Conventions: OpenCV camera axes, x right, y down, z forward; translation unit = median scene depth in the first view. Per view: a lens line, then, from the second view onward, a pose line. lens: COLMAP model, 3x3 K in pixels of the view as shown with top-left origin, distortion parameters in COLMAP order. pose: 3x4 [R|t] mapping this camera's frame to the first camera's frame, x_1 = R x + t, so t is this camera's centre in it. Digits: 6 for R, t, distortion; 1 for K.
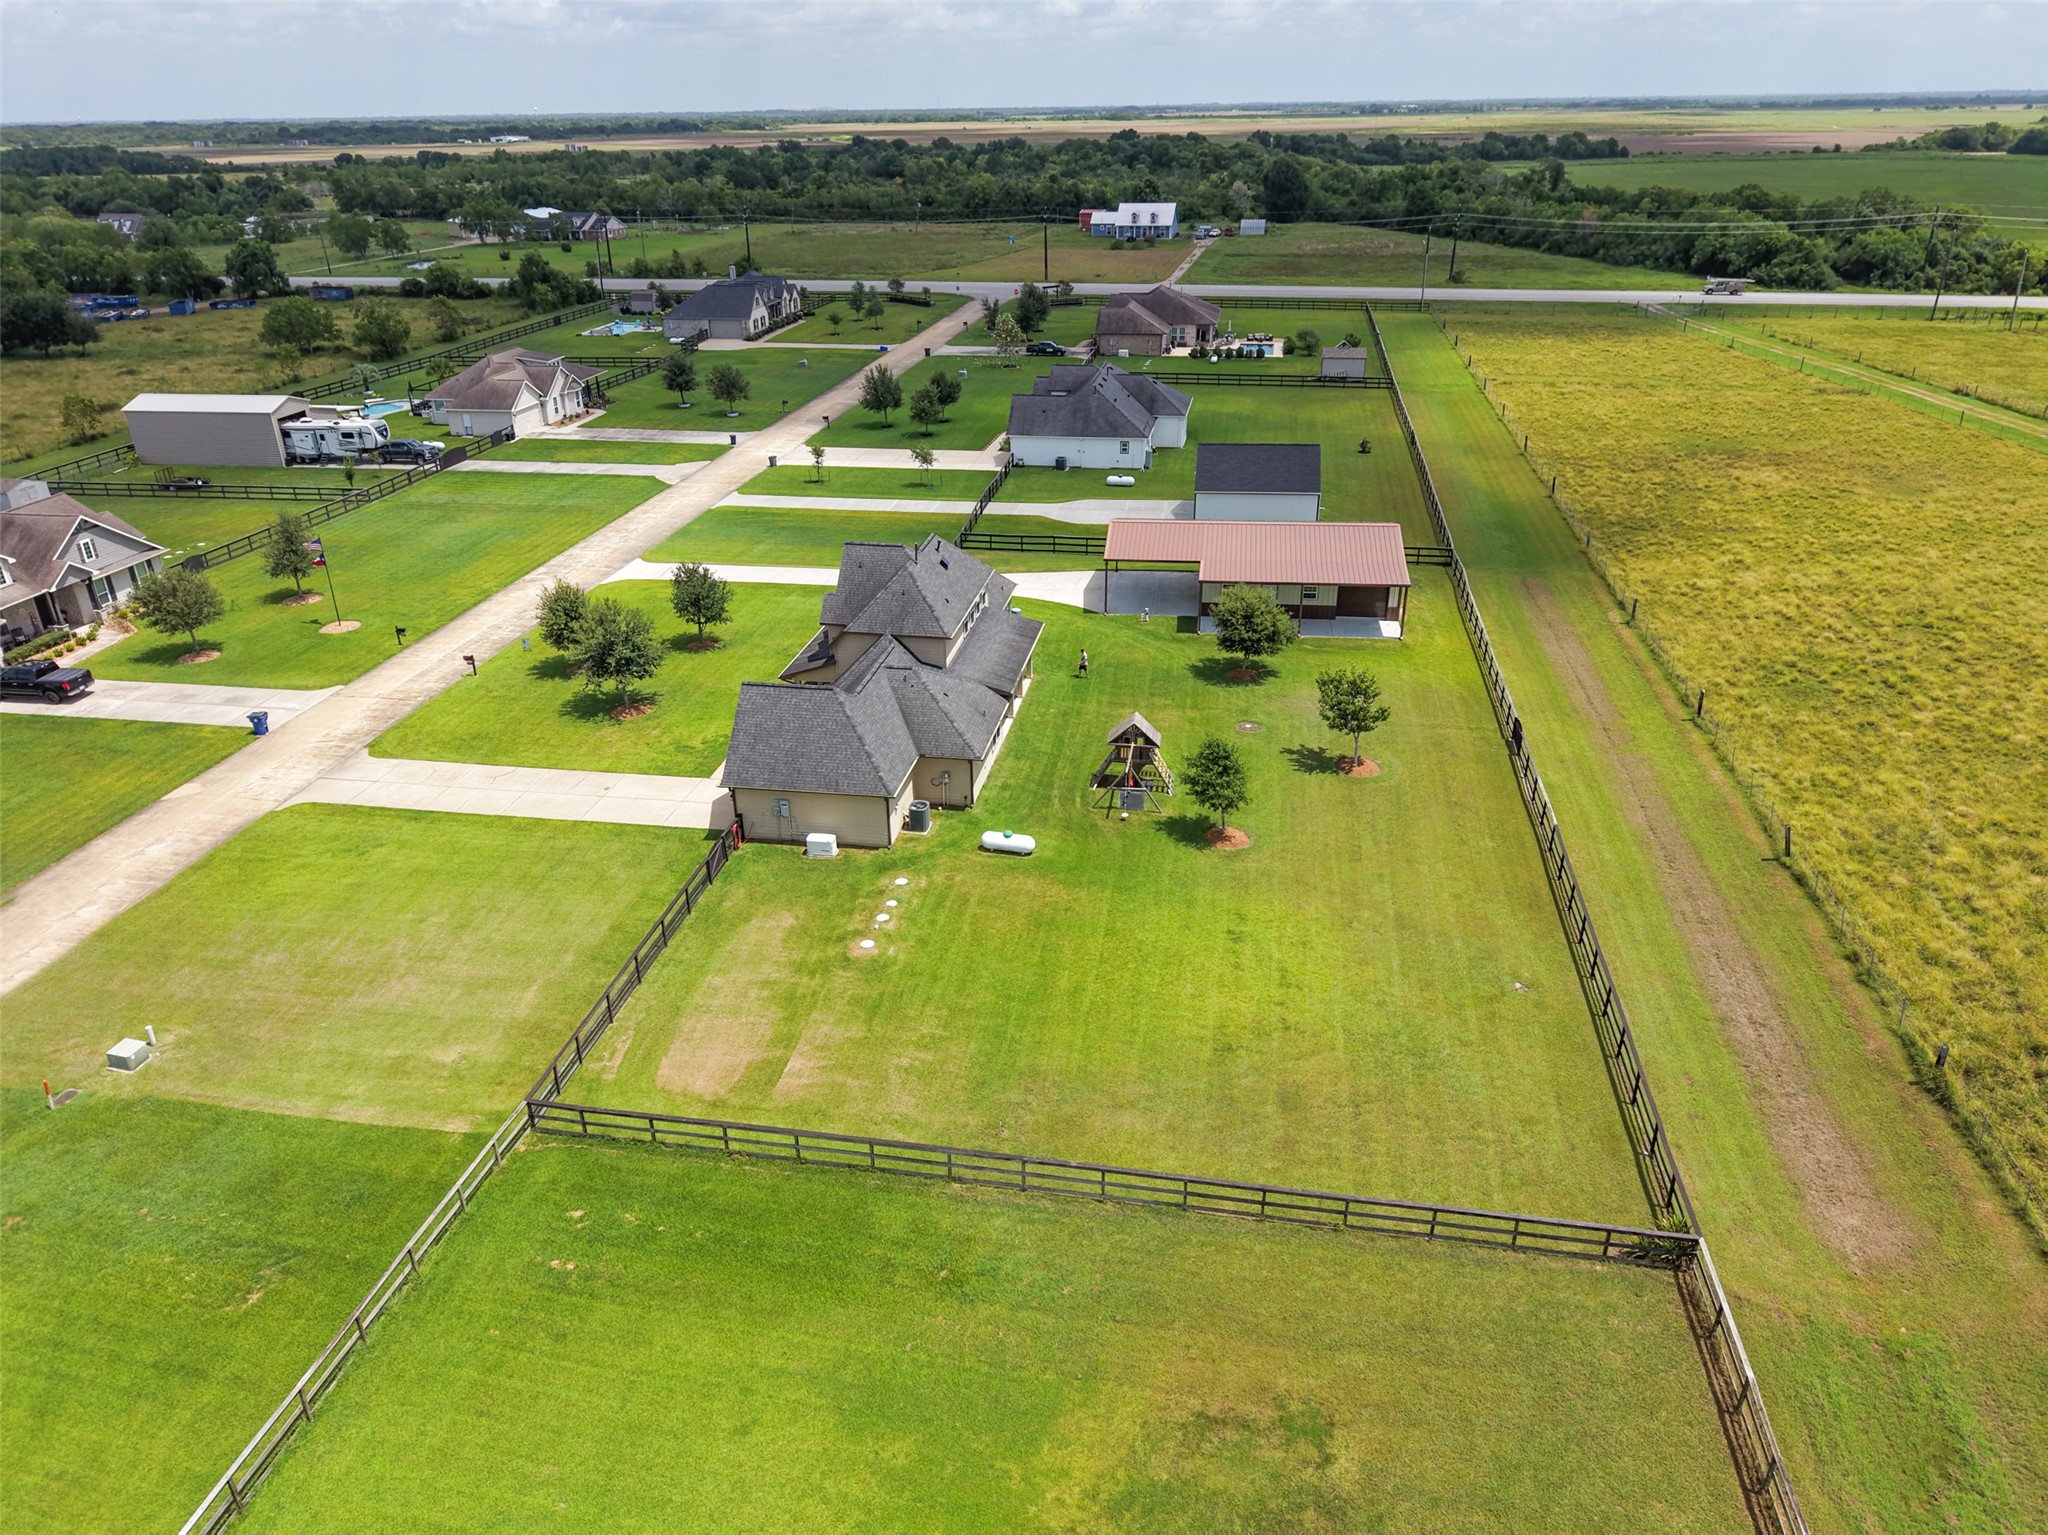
lens RADIAL K [[1365.1, 0, 1027.5], [0, 1365.1, 784.7], [0, 0, 1]] dist [0.019560, -0.017534]
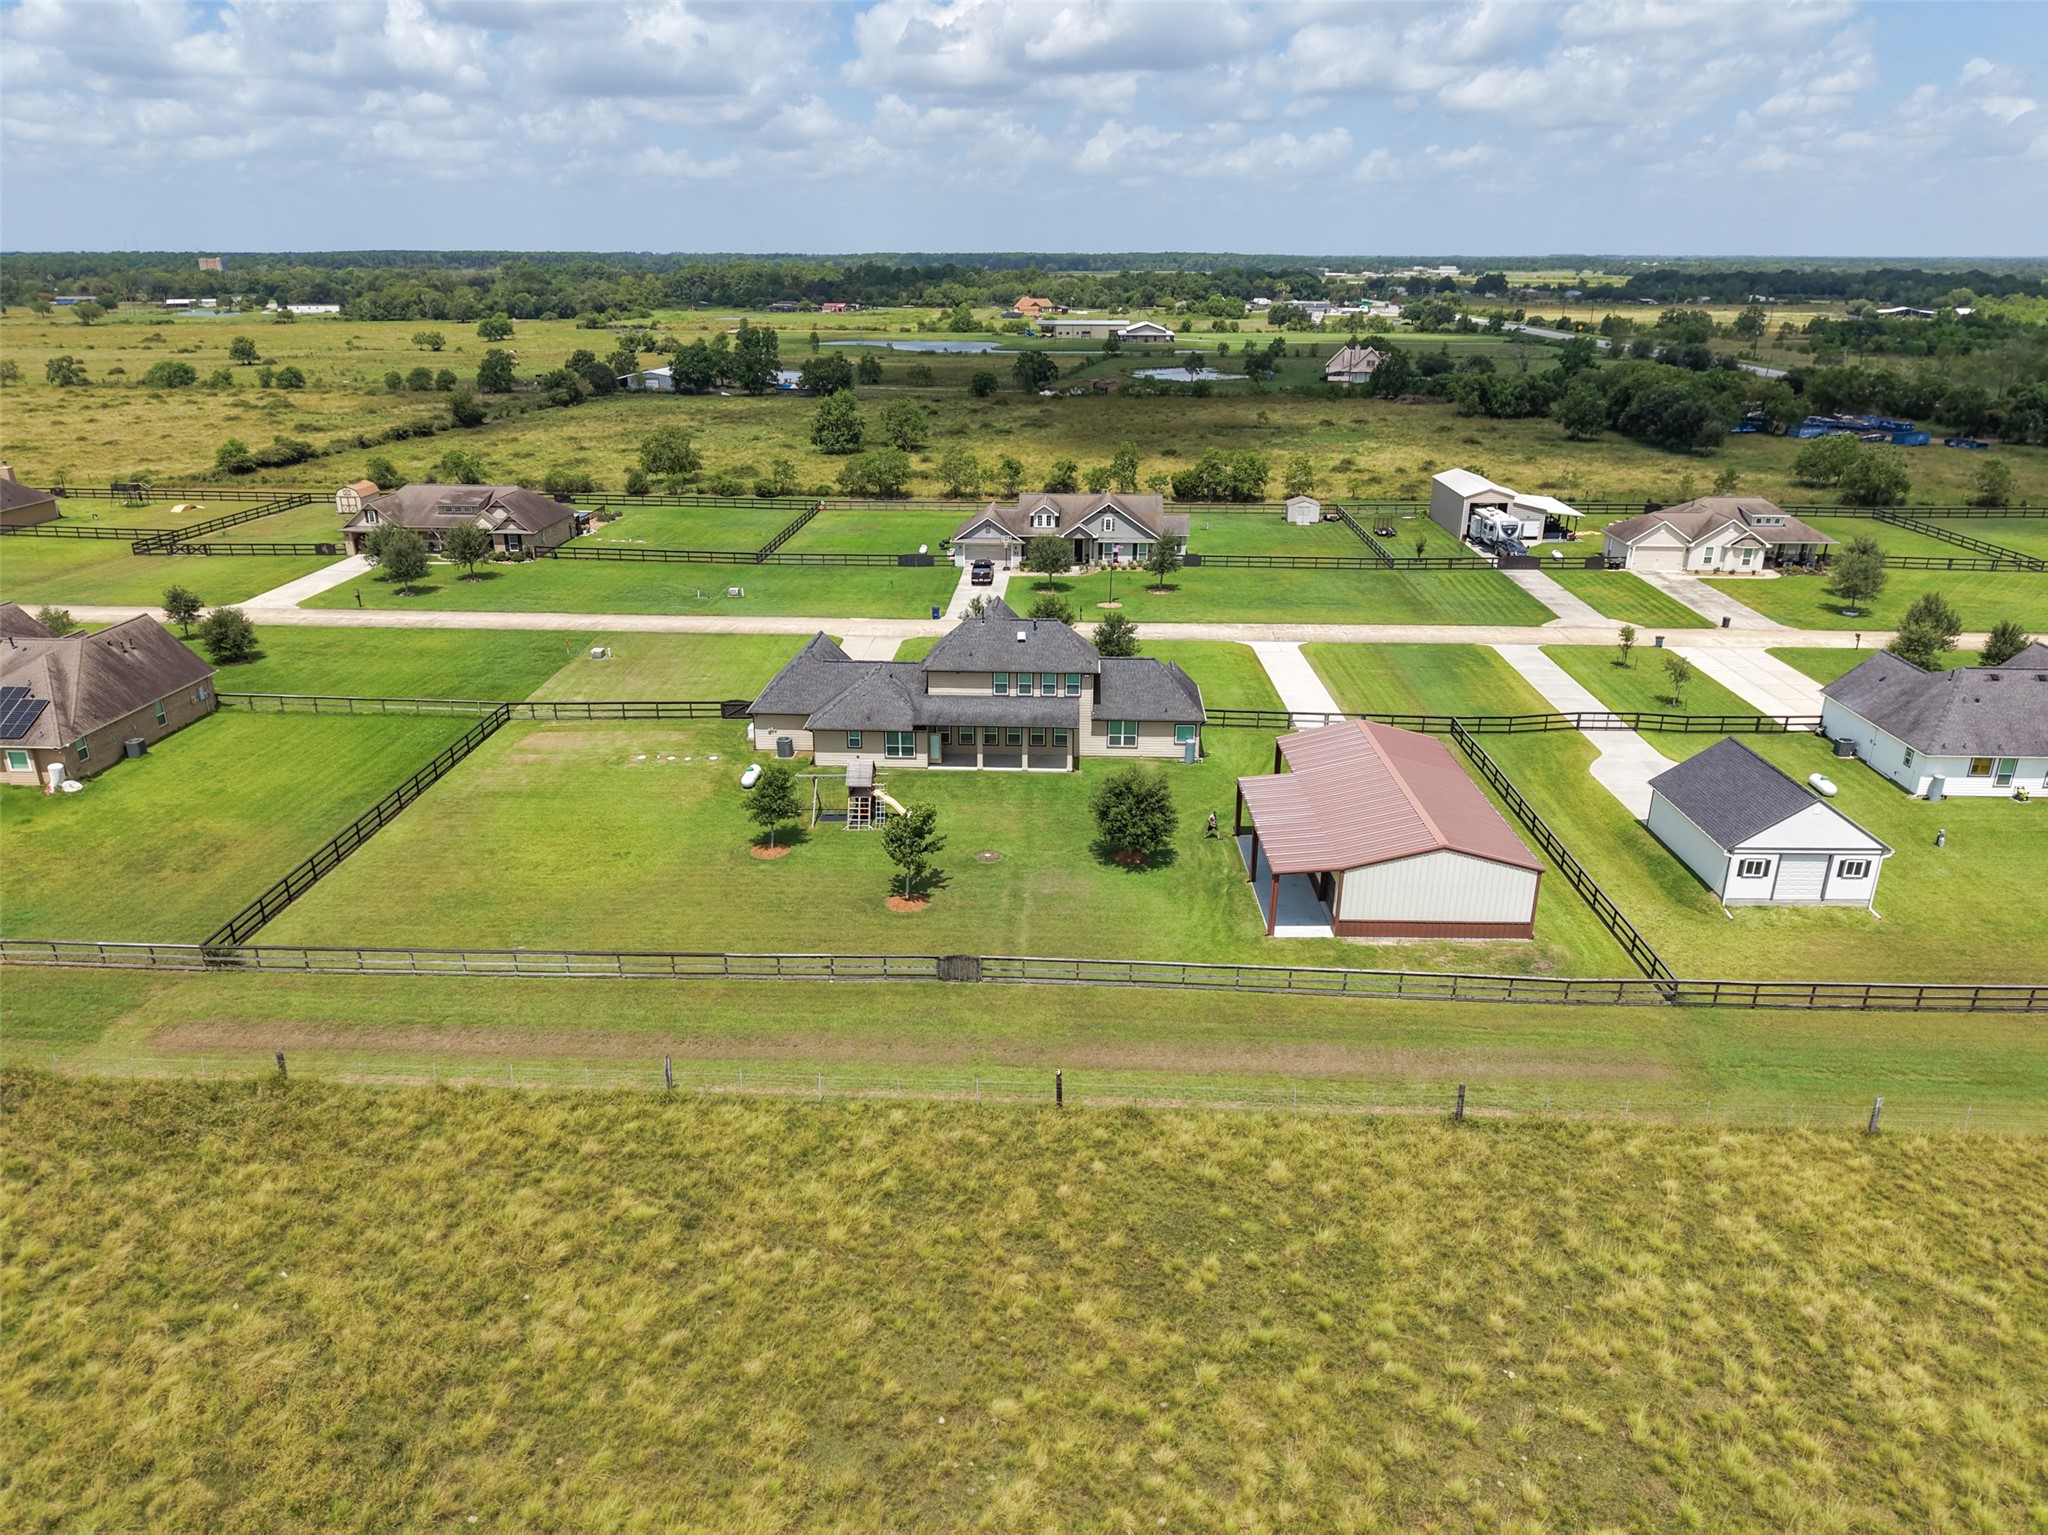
lens RADIAL K [[1365.1, 0, 1026.6], [0, 1365.1, 764.5], [0, 0, 1]] dist [0.019560, -0.017534]
pose [[0.128236, 0.361567, -0.923485, 0.885165], [-0.444954, 0.853168, 0.272249, -0.320405], [0.886325, 0.375996, 0.270288, 0.578584]]
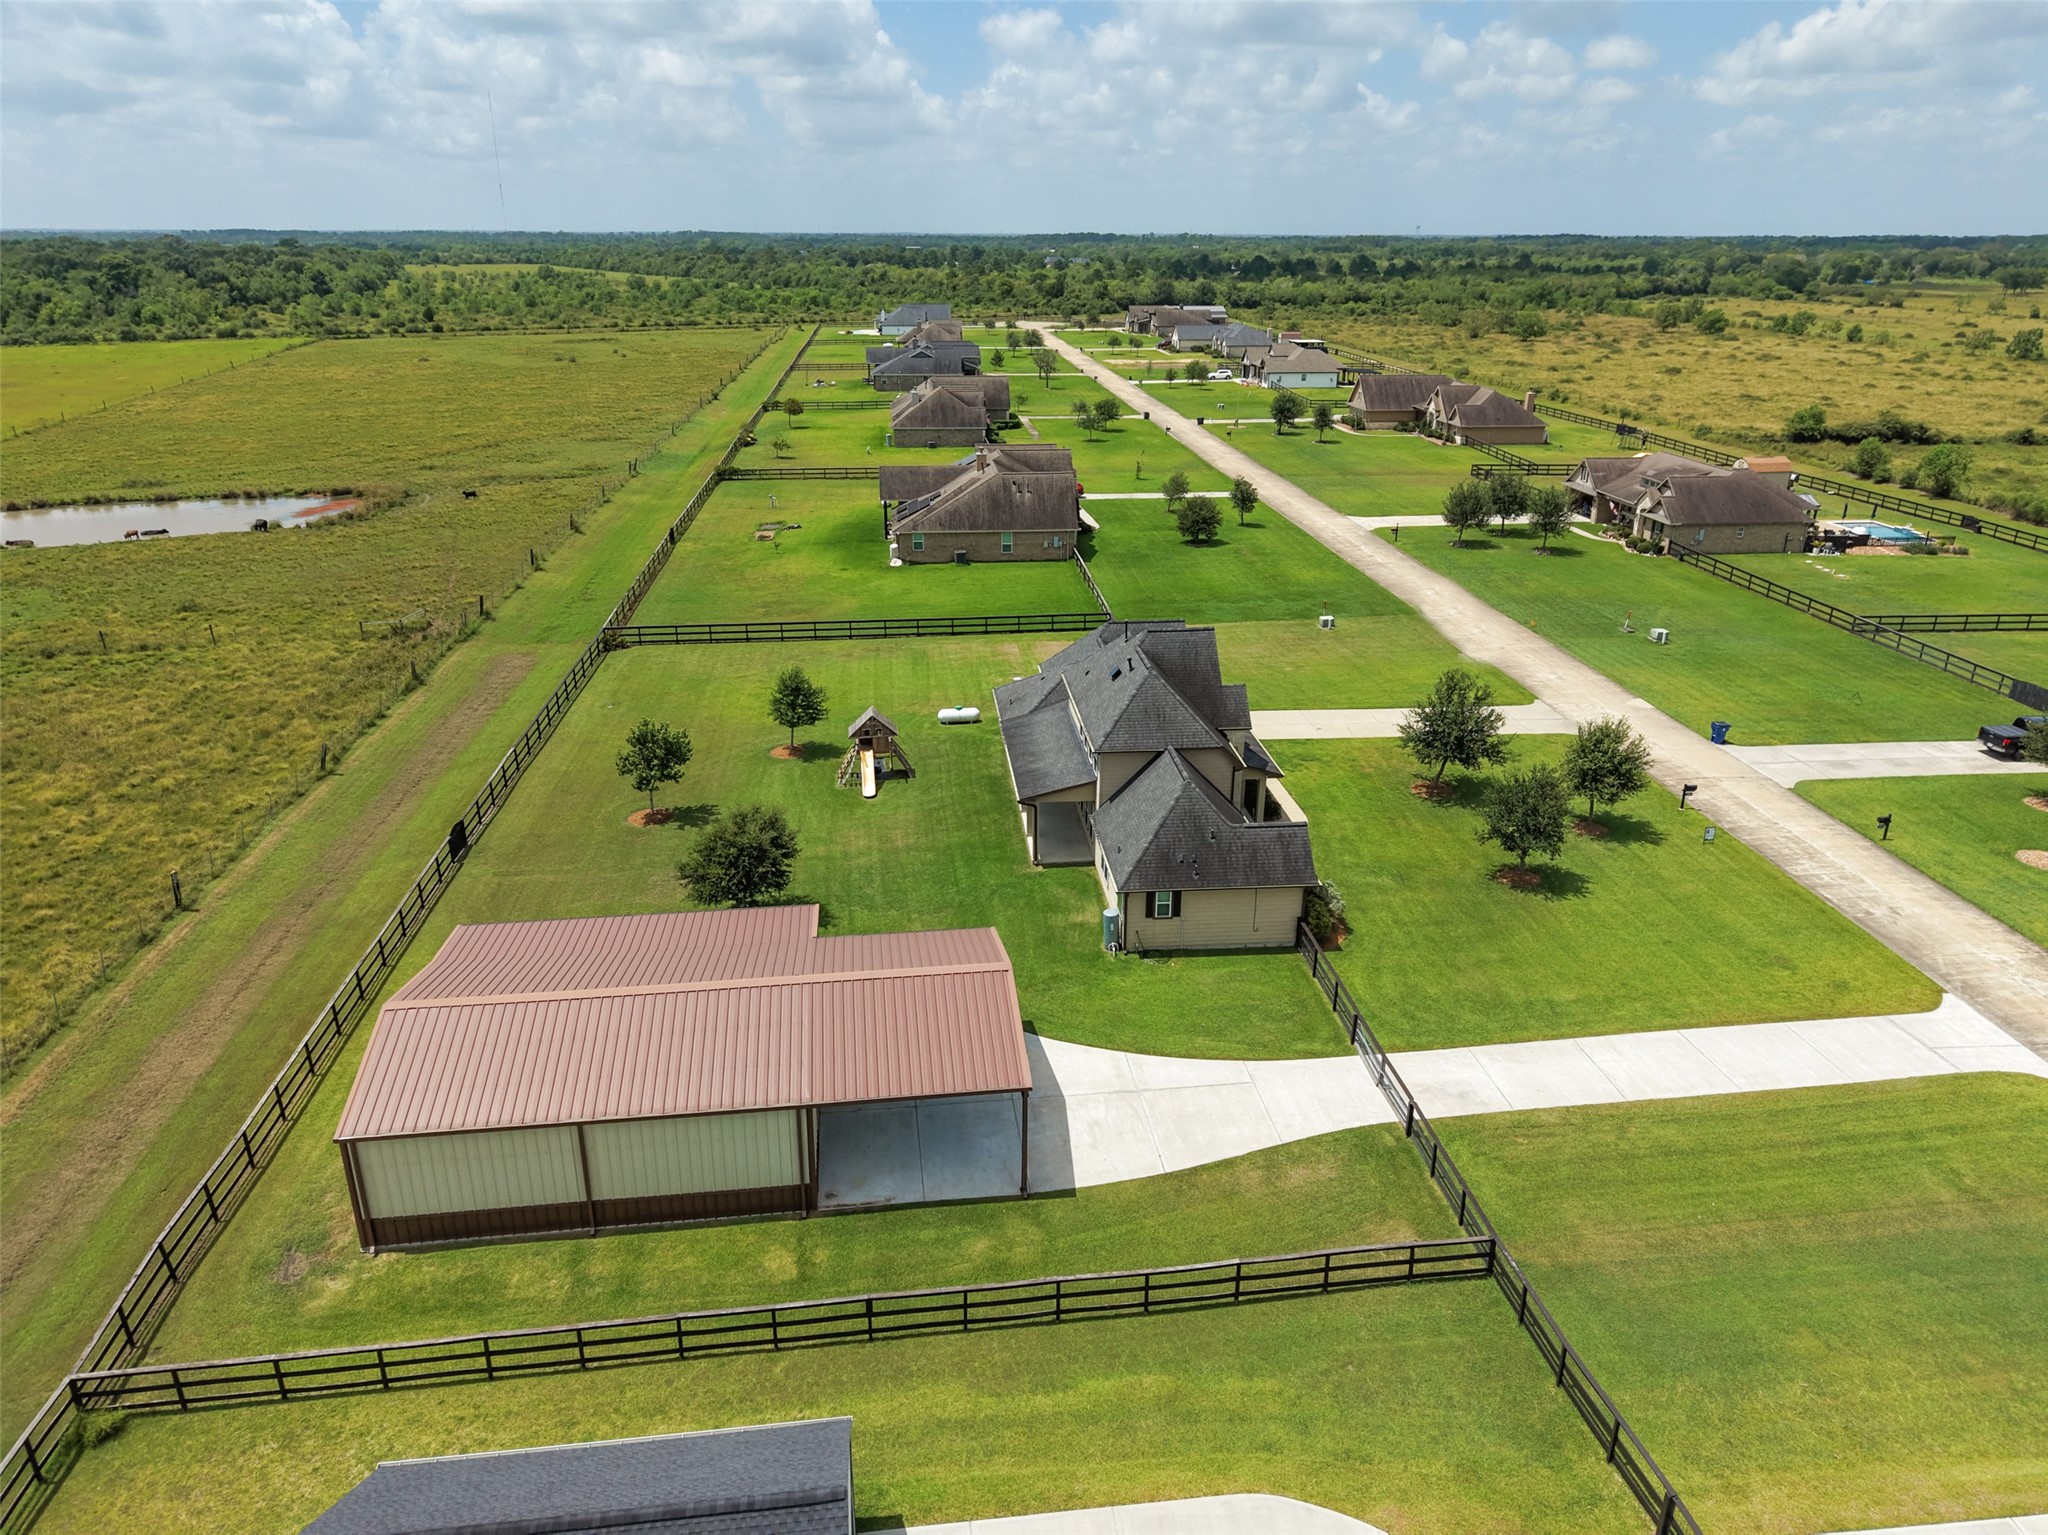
lens RADIAL K [[1365.1, 0, 1040.8], [0, 1365.1, 796.6], [0, 0, 1]] dist [0.019560, -0.017534]
pose [[-0.963014, 0.112694, -0.244753, 0.159240], [-0.110397, 0.663582, 0.739913, -0.588540], [0.245797, 0.739567, -0.626598, 1.266046]]
